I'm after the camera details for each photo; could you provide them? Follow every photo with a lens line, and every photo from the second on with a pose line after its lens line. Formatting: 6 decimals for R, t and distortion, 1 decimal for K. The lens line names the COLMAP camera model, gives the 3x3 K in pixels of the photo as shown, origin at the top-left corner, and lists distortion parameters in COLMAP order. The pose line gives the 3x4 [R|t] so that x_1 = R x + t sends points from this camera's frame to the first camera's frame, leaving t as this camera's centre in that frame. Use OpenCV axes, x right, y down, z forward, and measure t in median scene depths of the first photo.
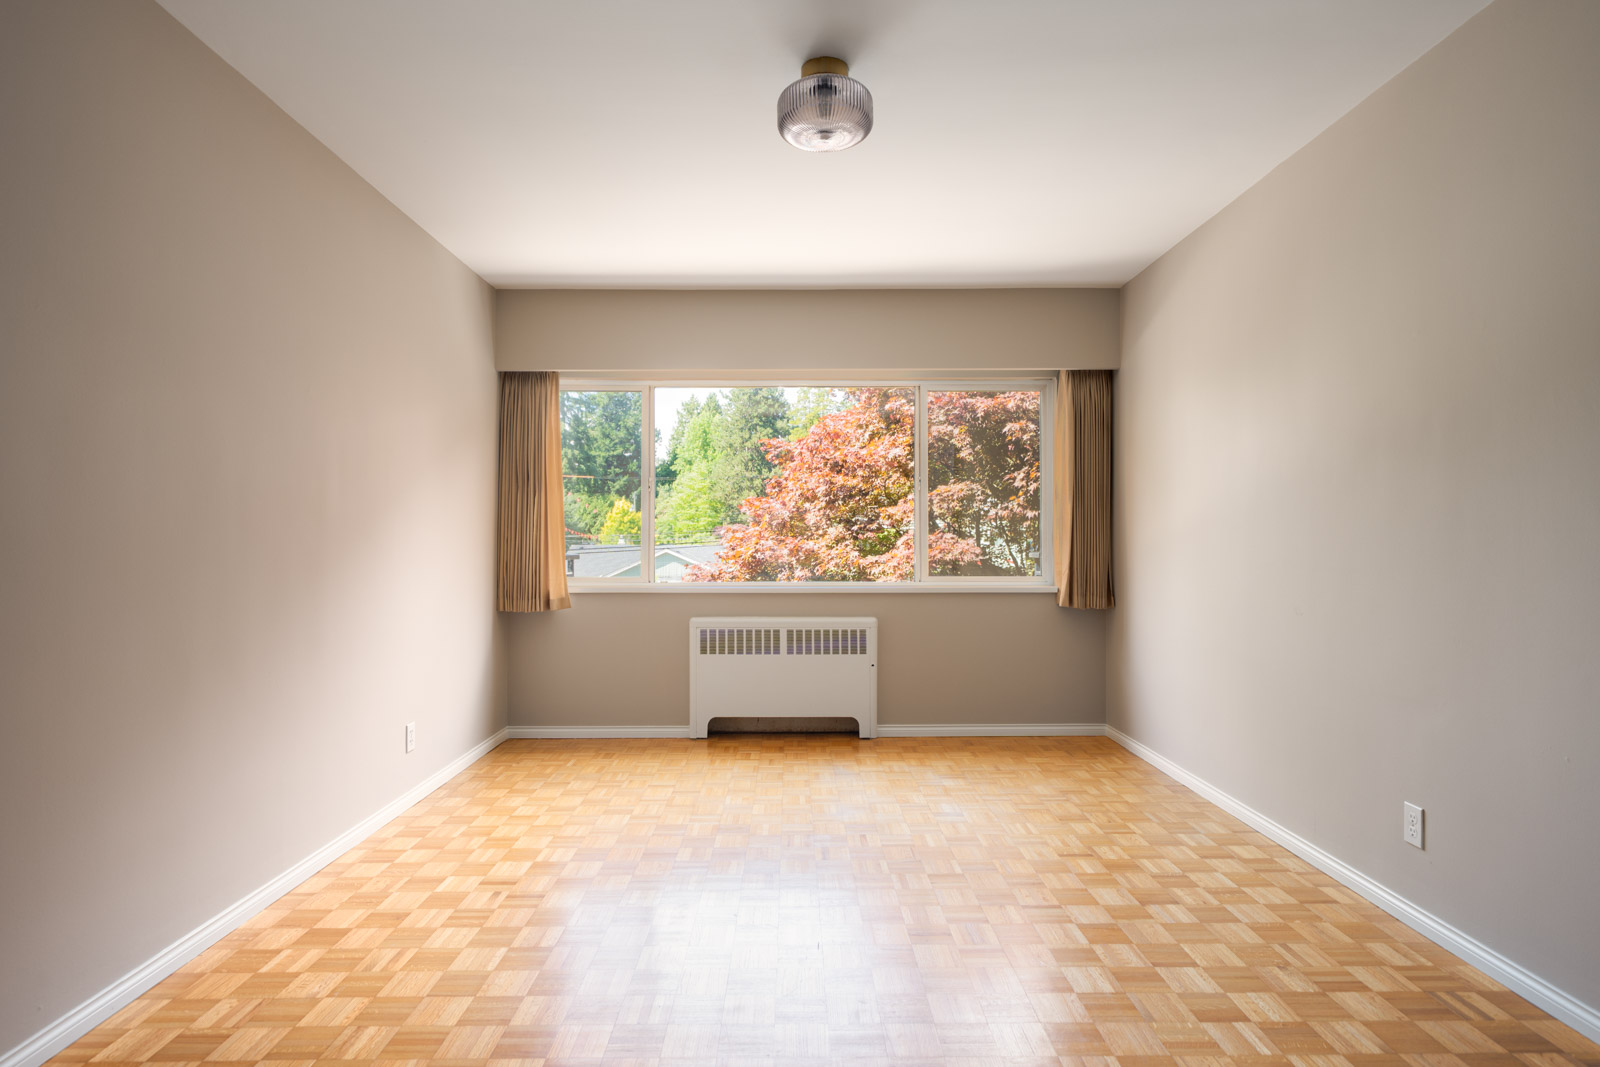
lens RADIAL K [[842.6, 0, 800.0], [0, 842.6, 533.5], [0, 0, 1]] dist [0.000535, -0.000856]
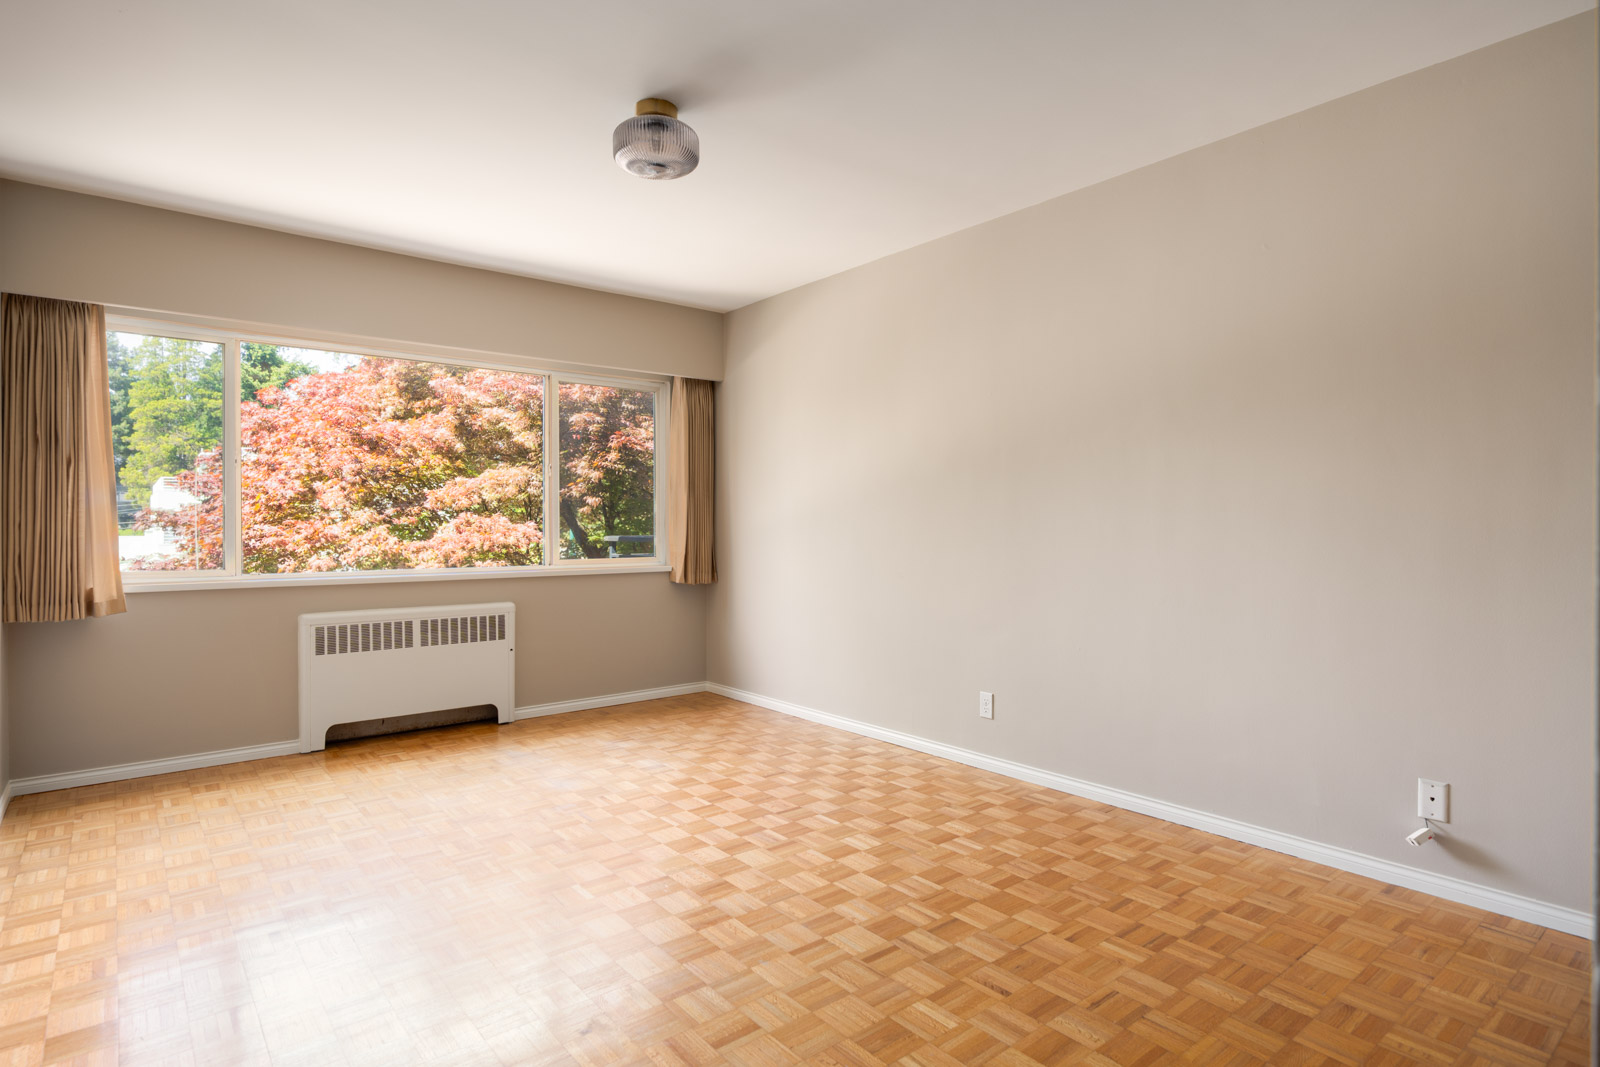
lens RADIAL K [[863.1, 0, 803.8], [0, 863.1, 524.9], [0, 0, 1]] dist [-0.000637, -0.000033]
pose [[0.769384, 0.000085, 0.638786, -0.305249], [-0.005243, 0.999967, 0.006182, -0.000454], [-0.638765, -0.008106, 0.769359, -0.013474]]
